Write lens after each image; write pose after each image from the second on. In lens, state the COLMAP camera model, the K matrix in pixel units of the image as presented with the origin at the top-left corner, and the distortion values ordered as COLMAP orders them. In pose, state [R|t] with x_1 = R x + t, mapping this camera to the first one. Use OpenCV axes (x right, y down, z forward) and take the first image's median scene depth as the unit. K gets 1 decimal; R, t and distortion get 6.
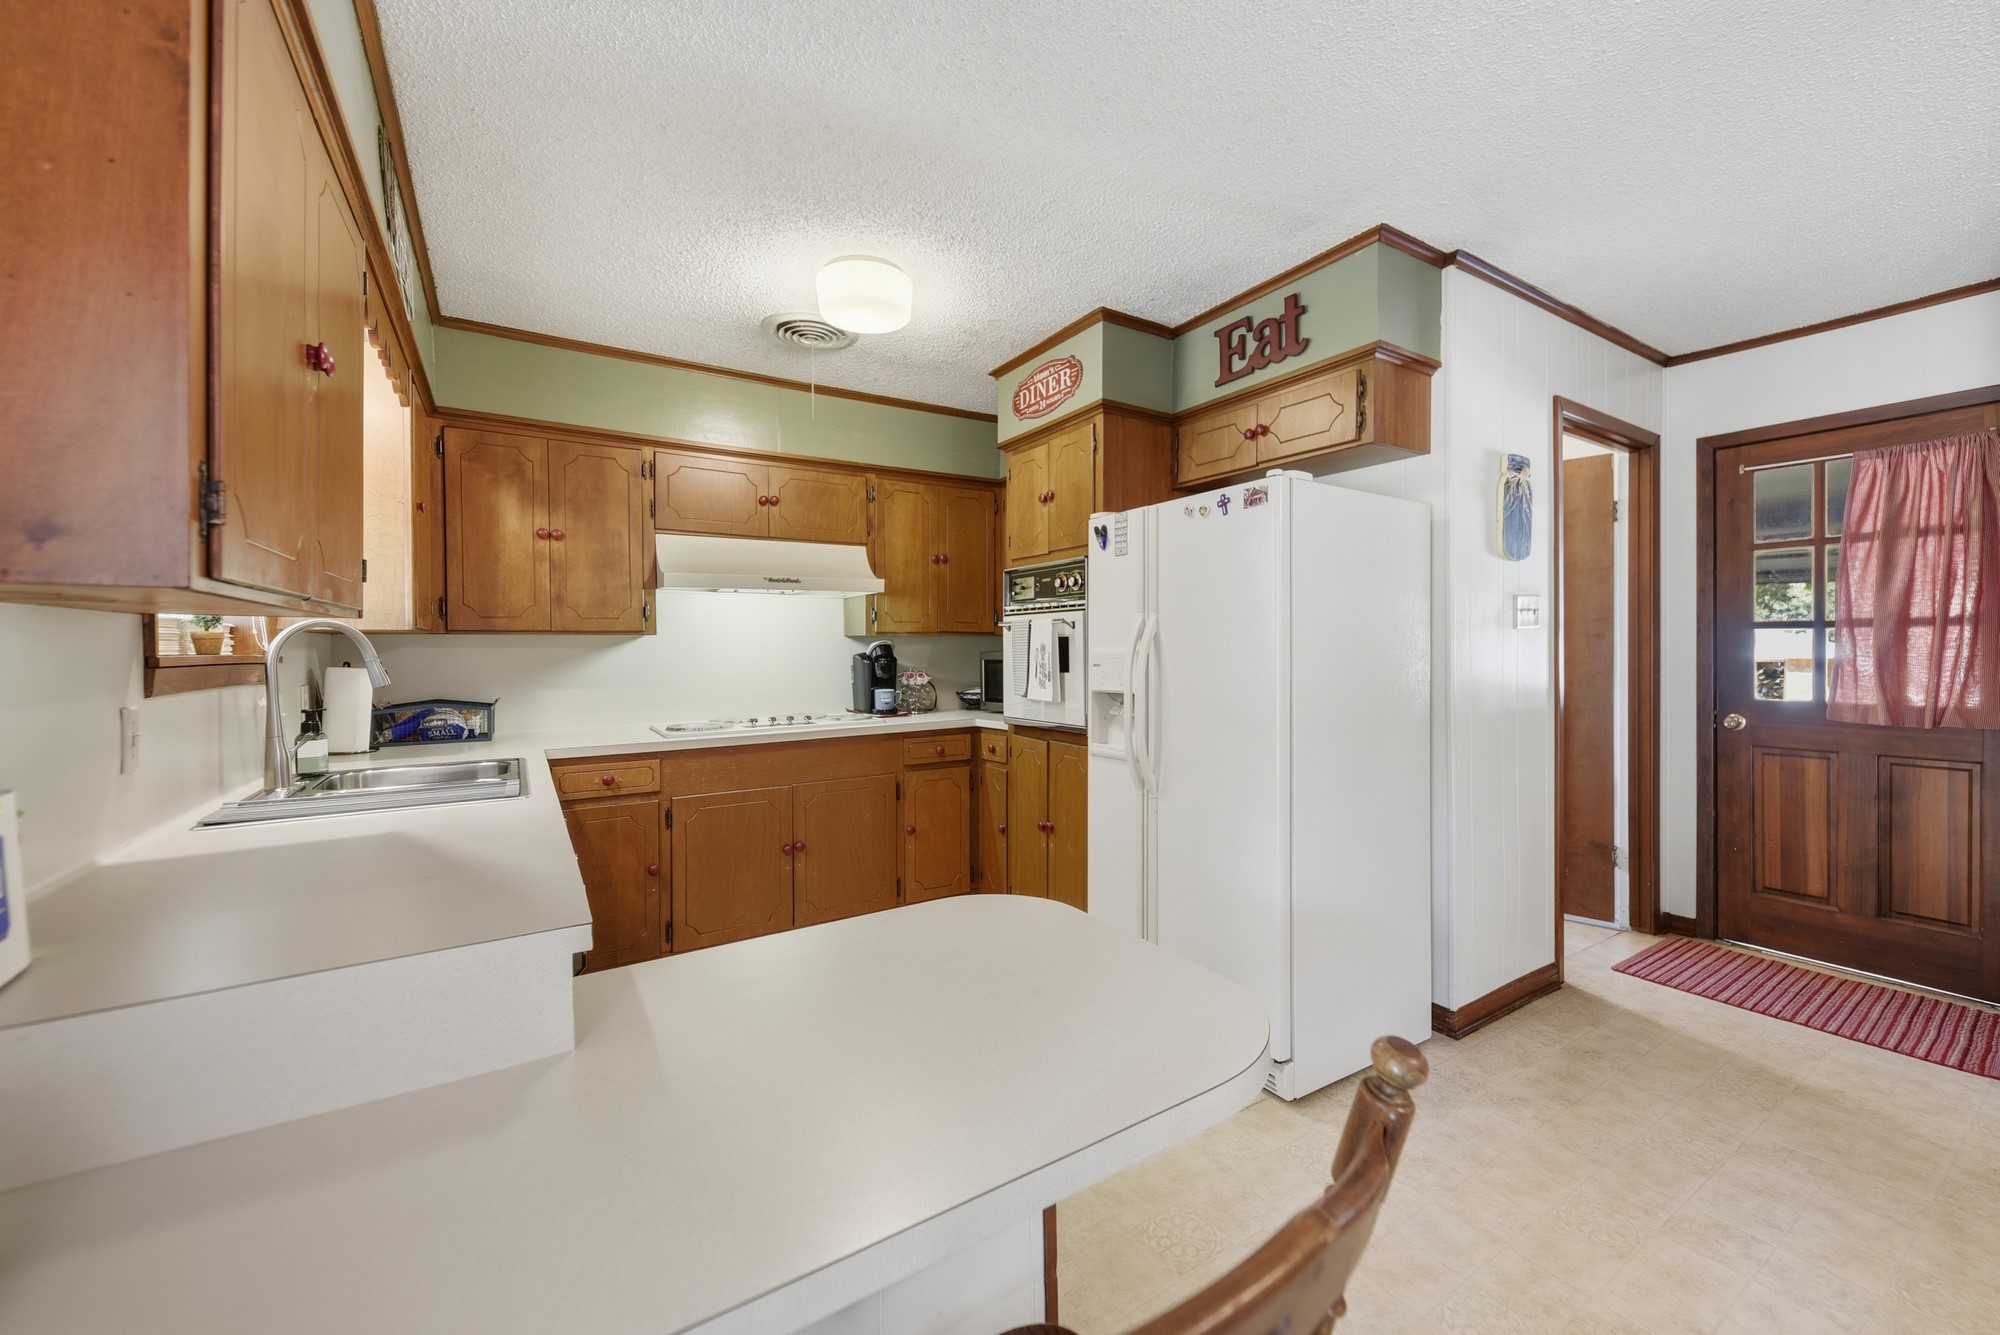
lens RADIAL K [[757.3, 0, 1009.5], [0, 757.3, 646.2], [0, 0, 1]] dist [0.000178, 0.000005]
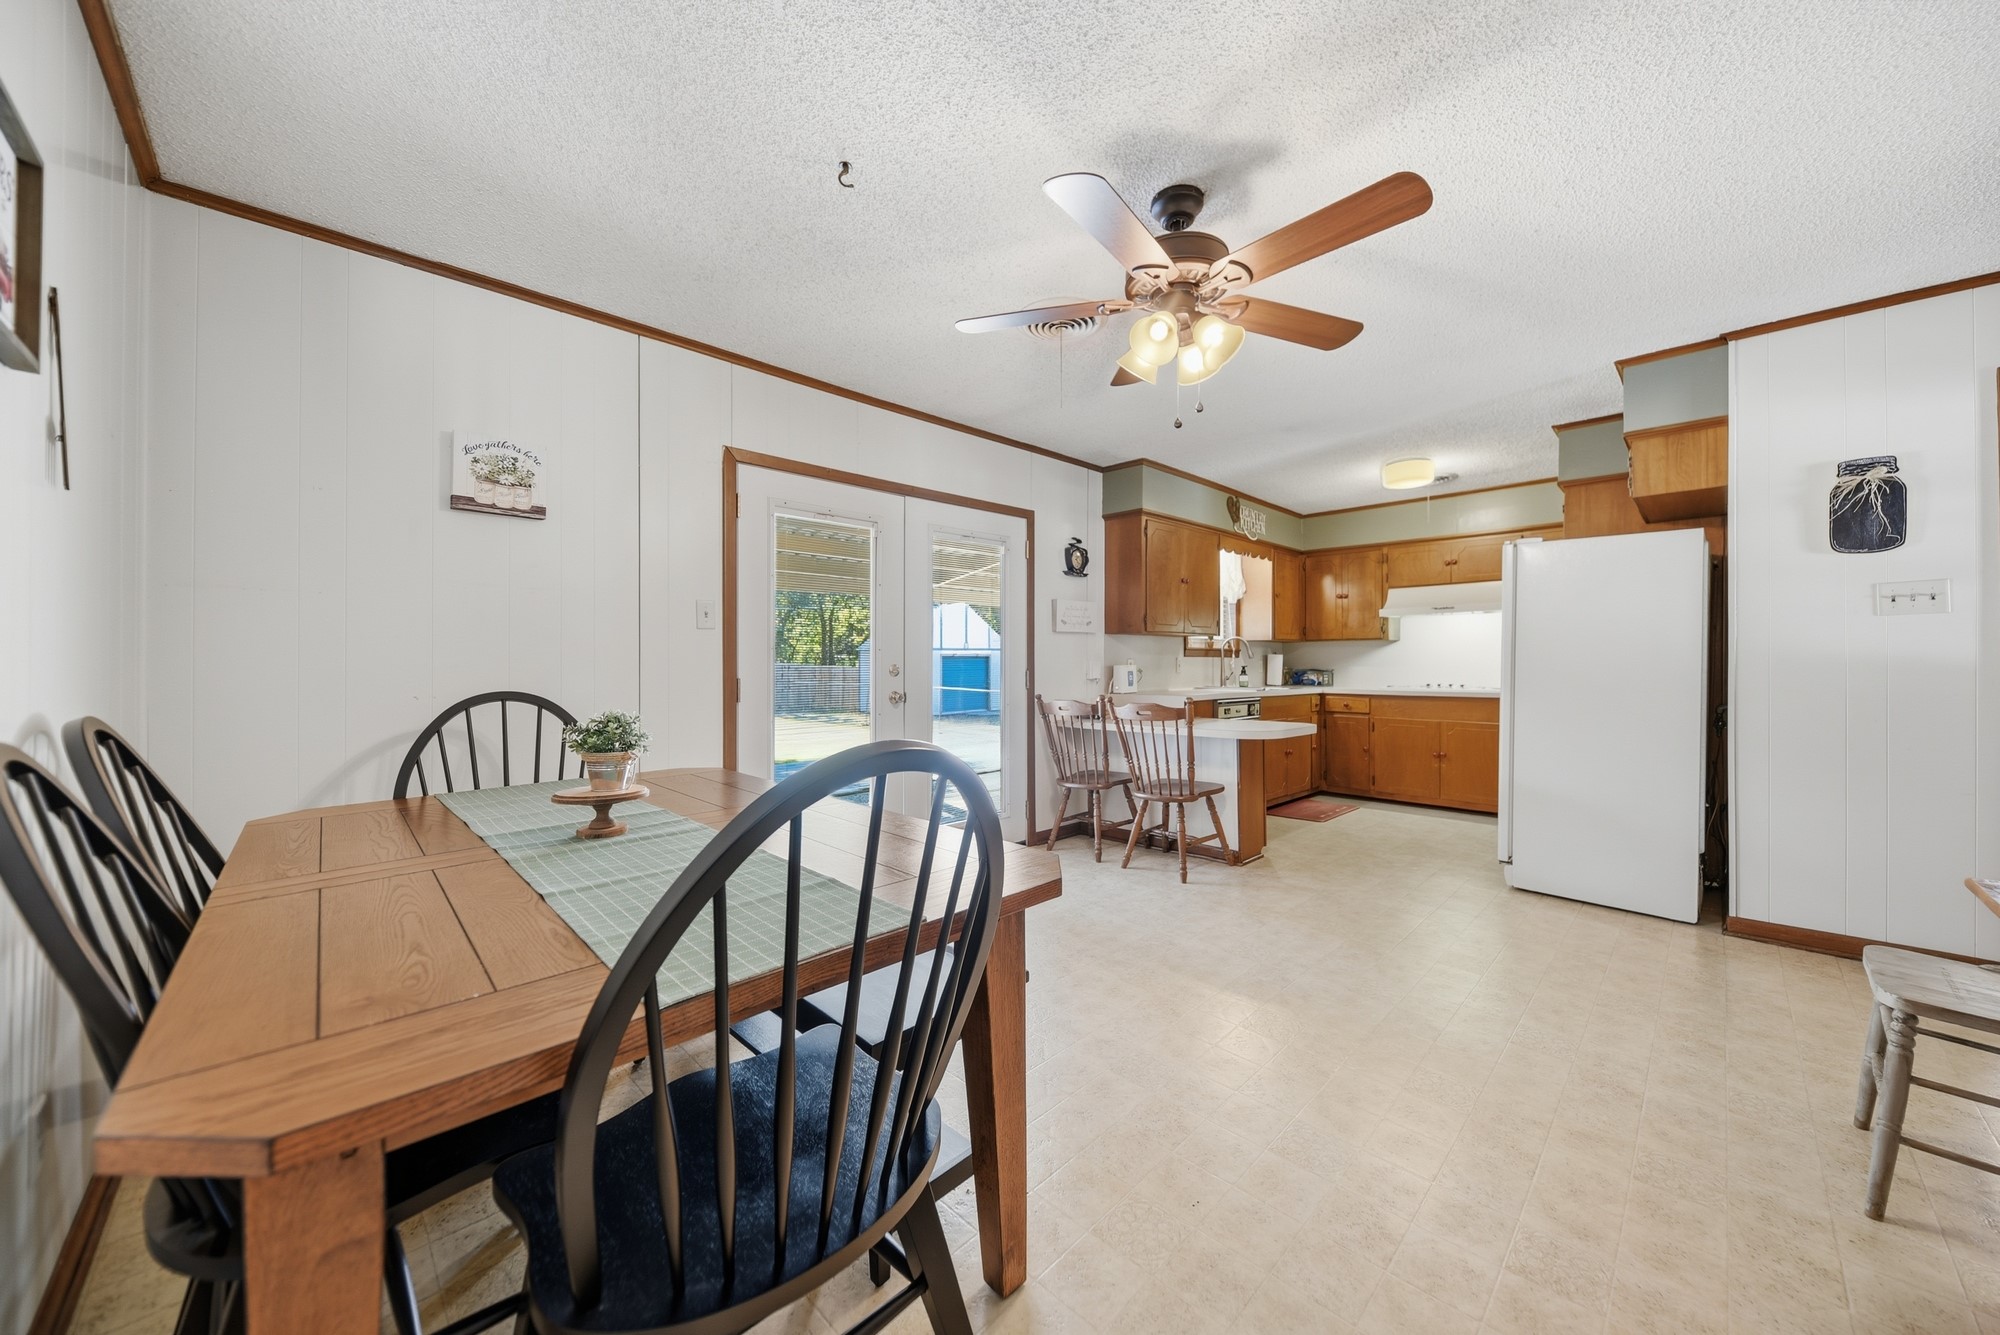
lens RADIAL K [[709.2, 0, 1005.4], [0, 709.2, 659.4], [0, 0, 1]] dist [-0.000602, -0.000073]
pose [[0.181352, 0.004321, -0.983409, 1.314821], [-0.001865, 0.999990, 0.004049, 0.033482], [0.983416, 0.001100, 0.181359, -0.372120]]
